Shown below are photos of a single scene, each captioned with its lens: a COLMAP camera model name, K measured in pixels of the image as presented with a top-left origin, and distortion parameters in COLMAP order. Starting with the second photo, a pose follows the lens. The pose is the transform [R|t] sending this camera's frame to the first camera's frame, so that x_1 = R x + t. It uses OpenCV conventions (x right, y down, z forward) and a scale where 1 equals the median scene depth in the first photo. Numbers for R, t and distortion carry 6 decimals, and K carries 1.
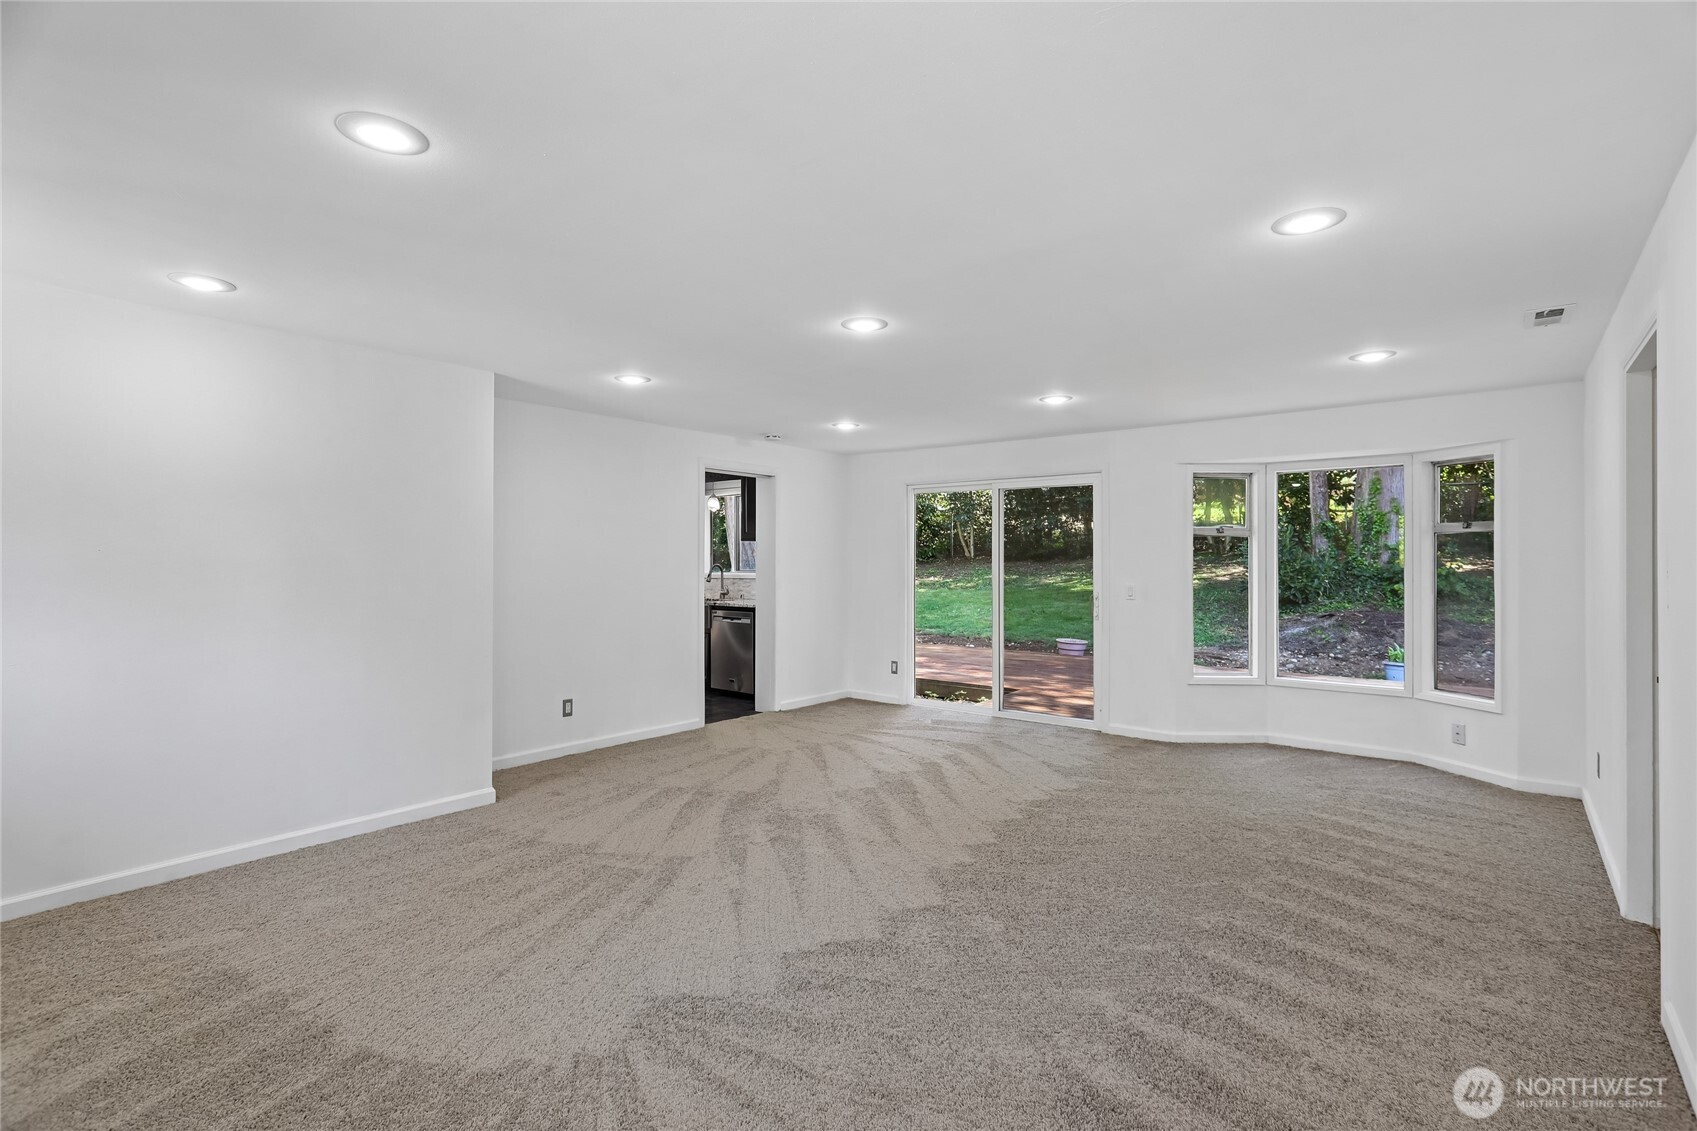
lens RADIAL K [[801.8, 0, 857.5], [0, 801.8, 563.2], [0, 0, 1]] dist [-0.005289, 0.003851]
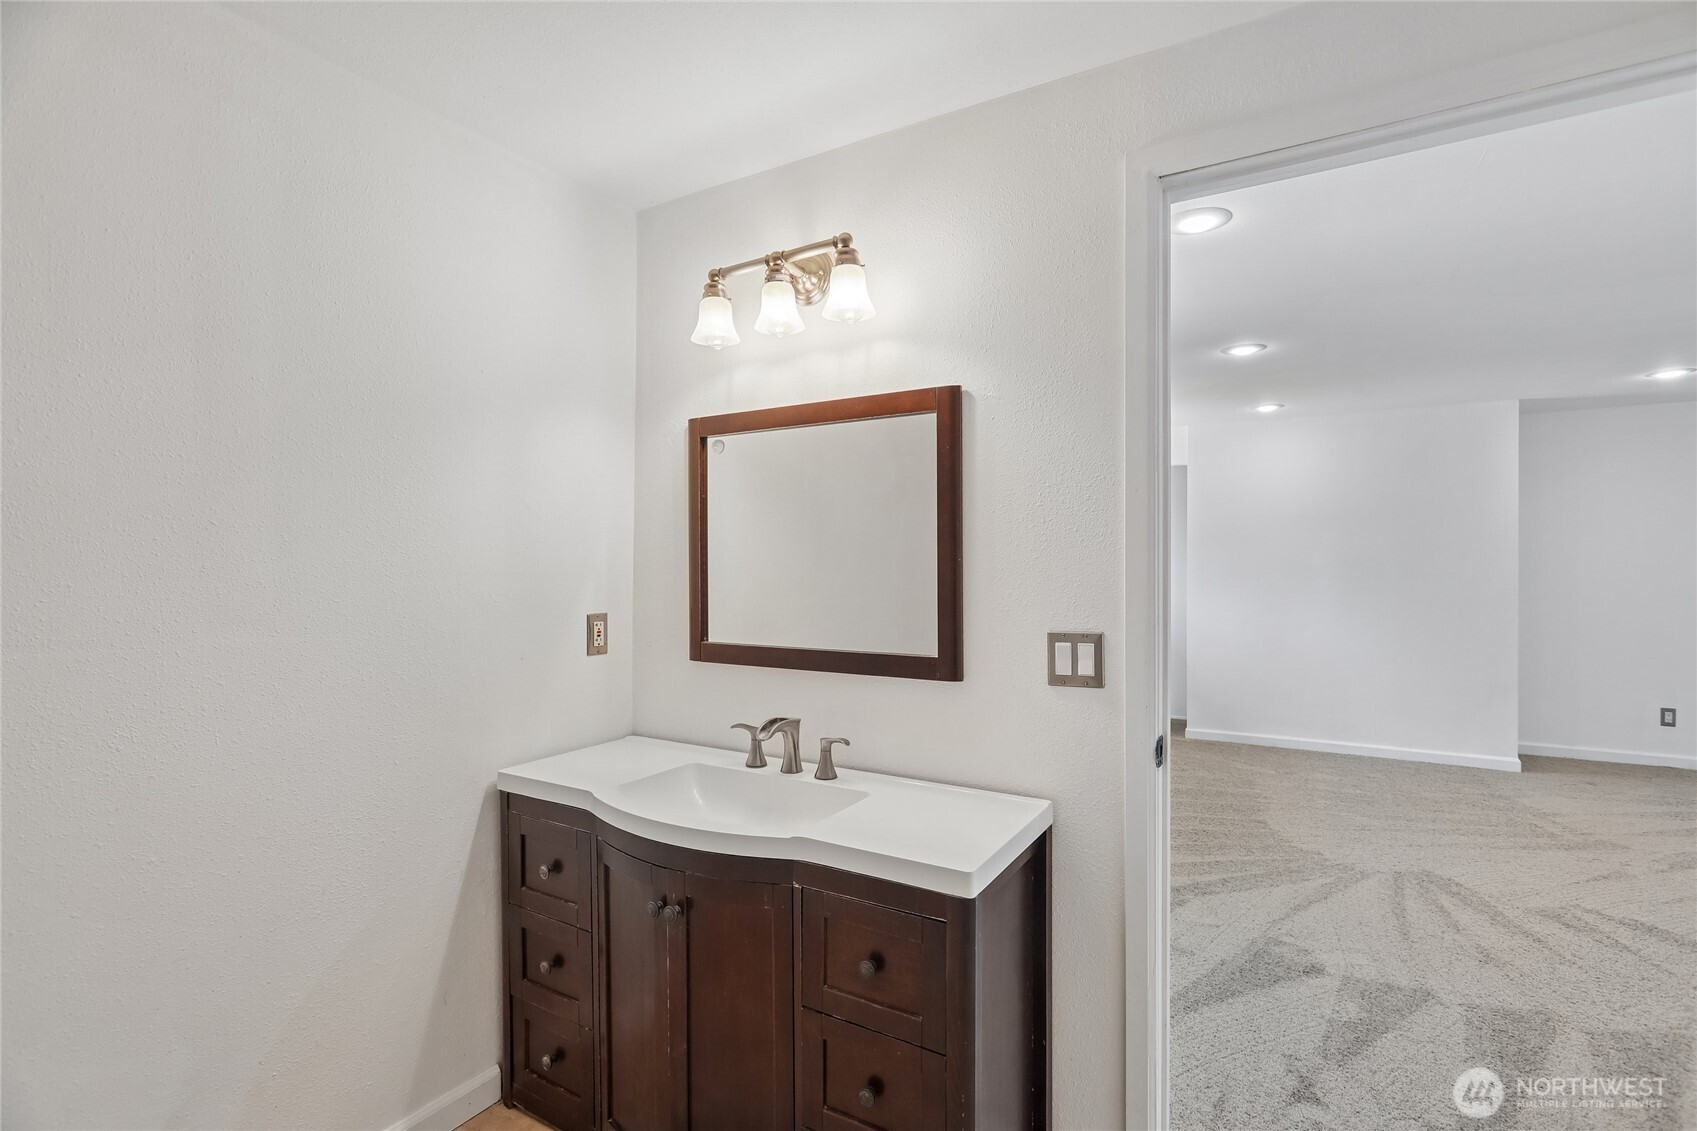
lens RADIAL K [[801.8, 0, 850.3], [0, 801.8, 572.3], [0, 0, 1]] dist [-0.005289, 0.003851]
pose [[0.132607, 0.003407, -0.991163, 0.823634], [-0.002395, 0.999992, 0.003117, 0.014294], [0.991166, 0.001961, 0.132614, -0.158578]]
